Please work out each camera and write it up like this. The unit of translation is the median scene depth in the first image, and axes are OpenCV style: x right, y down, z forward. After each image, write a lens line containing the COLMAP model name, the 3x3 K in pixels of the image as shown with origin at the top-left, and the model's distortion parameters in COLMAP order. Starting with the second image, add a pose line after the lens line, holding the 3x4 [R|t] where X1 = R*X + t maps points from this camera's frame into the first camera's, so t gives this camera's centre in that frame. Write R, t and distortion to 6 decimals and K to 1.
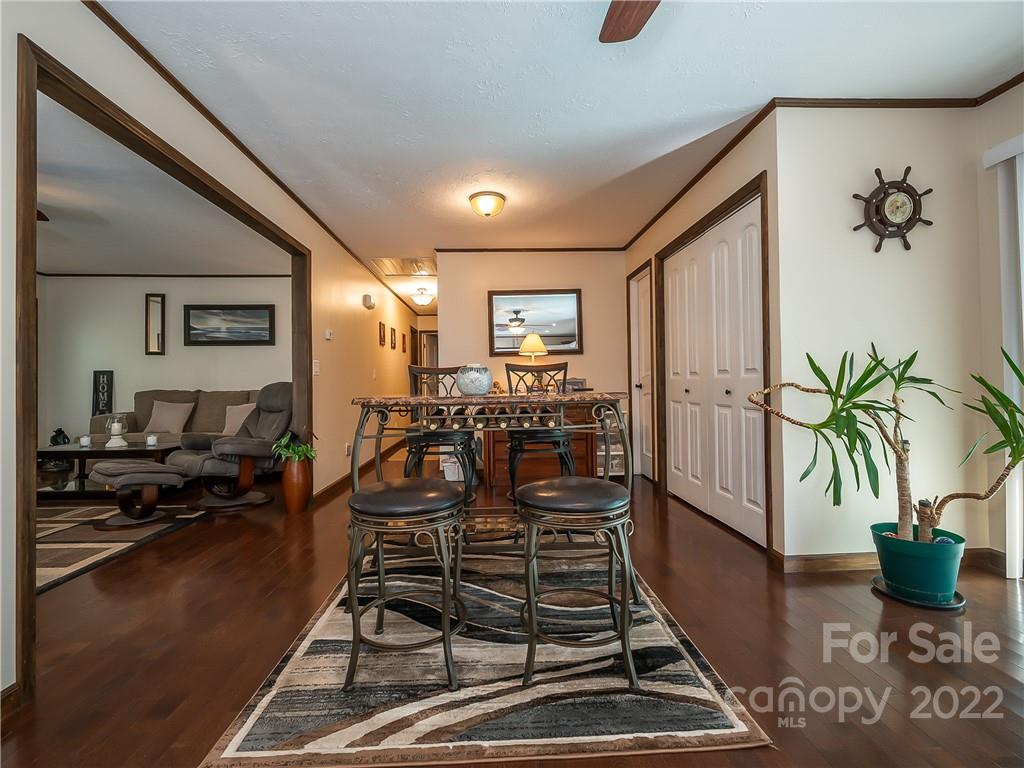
lens RADIAL K [[461.7, 0, 512.0], [0, 461.7, 384.0], [0, 0, 1]] dist [-0.030577, -0.000107]
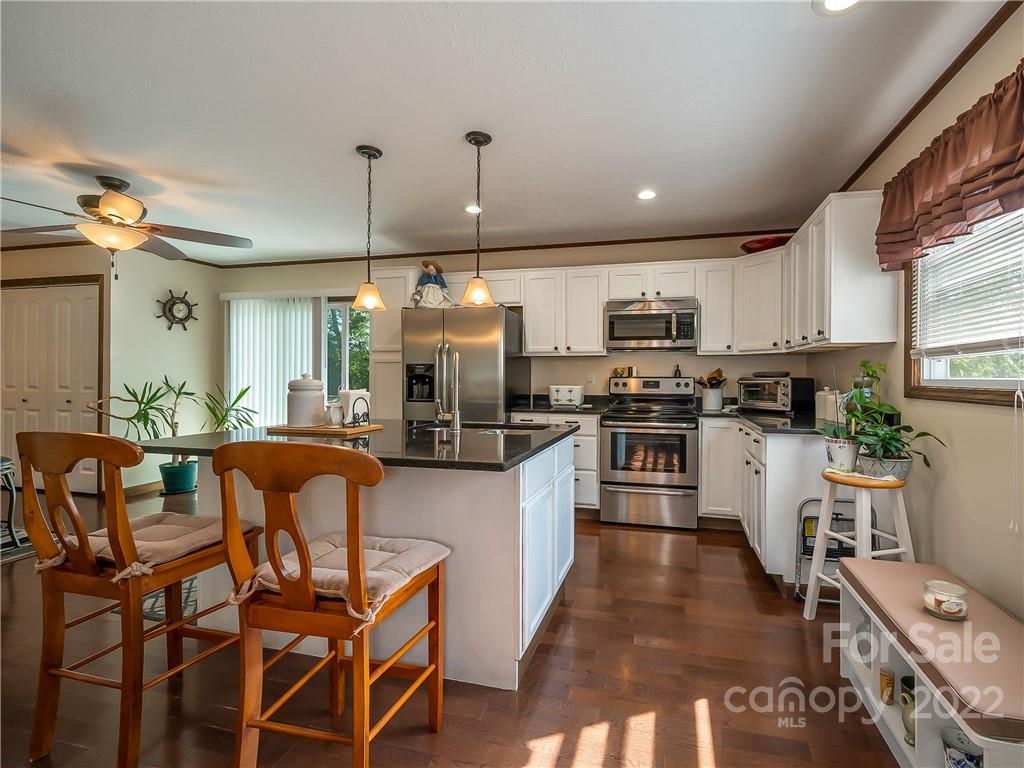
lens RADIAL K [[473.5, 0, 518.2], [0, 473.5, 376.5], [0, 0, 1]] dist [0.026434, -0.000137]
pose [[0.336786, 0.018290, 0.941404, -0.689312], [-0.010079, 0.999824, -0.015819, -0.069202], [-0.941527, -0.004161, 0.336911, -1.207779]]
